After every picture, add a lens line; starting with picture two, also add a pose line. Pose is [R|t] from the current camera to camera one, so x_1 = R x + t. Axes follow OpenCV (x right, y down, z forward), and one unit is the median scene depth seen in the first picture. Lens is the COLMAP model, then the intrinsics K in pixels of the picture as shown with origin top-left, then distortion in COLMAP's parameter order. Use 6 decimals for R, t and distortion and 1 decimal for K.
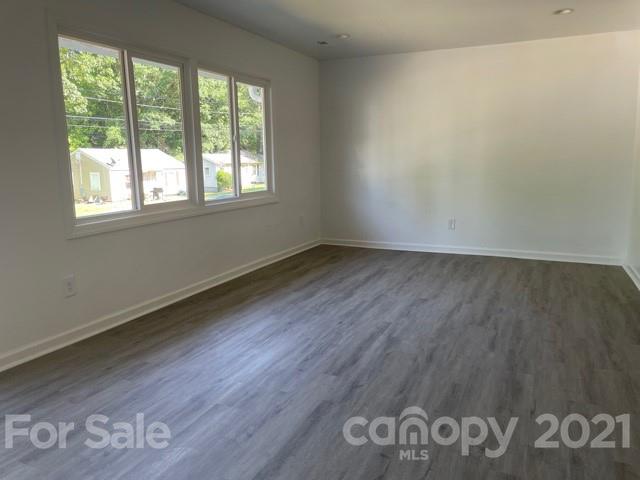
lens RADIAL K [[487.3, 0, 320.5], [0, 487.3, 229.4], [0, 0, 1]] dist [0.097560, -0.167571]
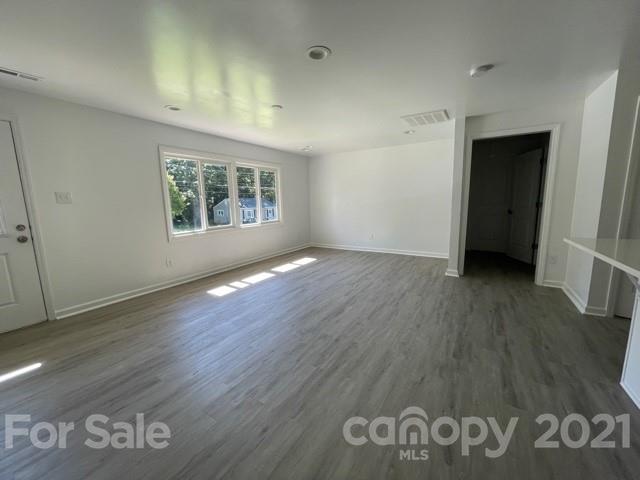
lens RADIAL K [[256.9, 0, 315.5], [0, 256.9, 240.2], [0, 0, 1]] dist [0.000129, -0.000283]
pose [[0.990028, 0.005640, -0.140757, 0.291239], [-0.004591, 0.999959, 0.007779, -0.005708], [0.140795, -0.007055, 0.990014, -0.103738]]
